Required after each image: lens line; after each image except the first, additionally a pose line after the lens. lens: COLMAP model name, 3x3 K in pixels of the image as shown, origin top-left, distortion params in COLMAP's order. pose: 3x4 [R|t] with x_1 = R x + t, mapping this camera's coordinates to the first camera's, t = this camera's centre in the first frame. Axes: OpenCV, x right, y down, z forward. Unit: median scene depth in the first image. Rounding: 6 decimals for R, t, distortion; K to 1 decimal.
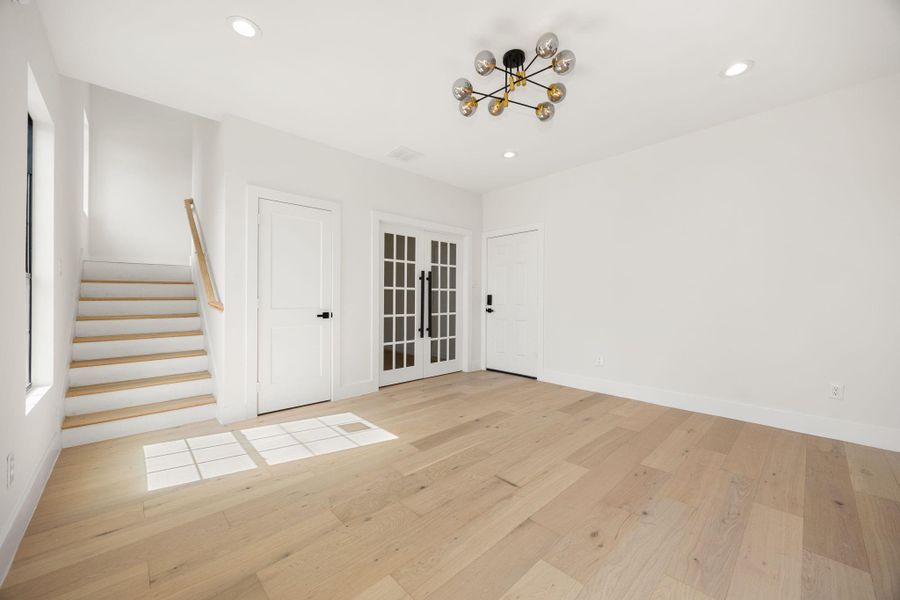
lens RADIAL K [[342.2, 0, 449.7], [0, 342.2, 299.7], [0, 0, 1]] dist [-0.001393, -0.000159]
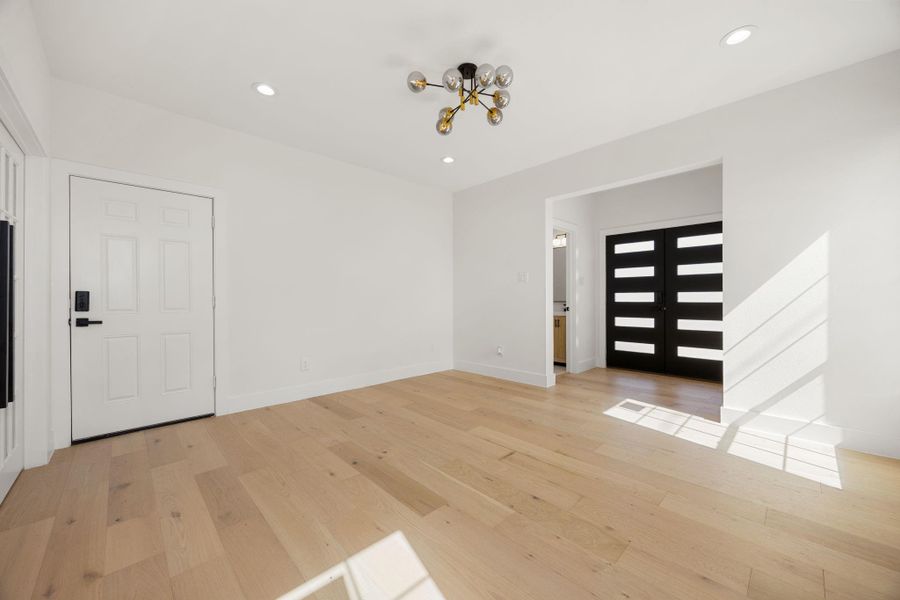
lens RADIAL K [[342.2, 0, 449.7], [0, 342.2, 299.7], [0, 0, 1]] dist [-0.001393, -0.000159]
pose [[-0.013299, -0.002510, 0.999908, -0.662190], [0.005348, 0.999982, 0.002581, 0.000721], [-0.999897, 0.005382, -0.013286, 0.812572]]
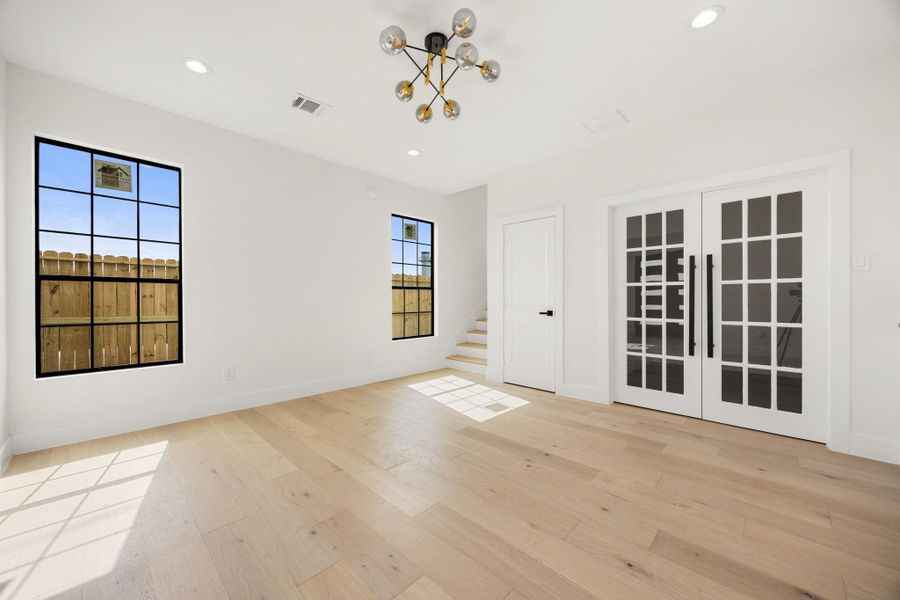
lens RADIAL K [[342.2, 0, 449.7], [0, 342.2, 299.7], [0, 0, 1]] dist [-0.001393, -0.000159]
pose [[0.039418, 0.001792, -0.999221, 0.855210], [0.002546, 0.999995, 0.001894, -0.000759], [0.999220, -0.002619, 0.039413, 0.757968]]
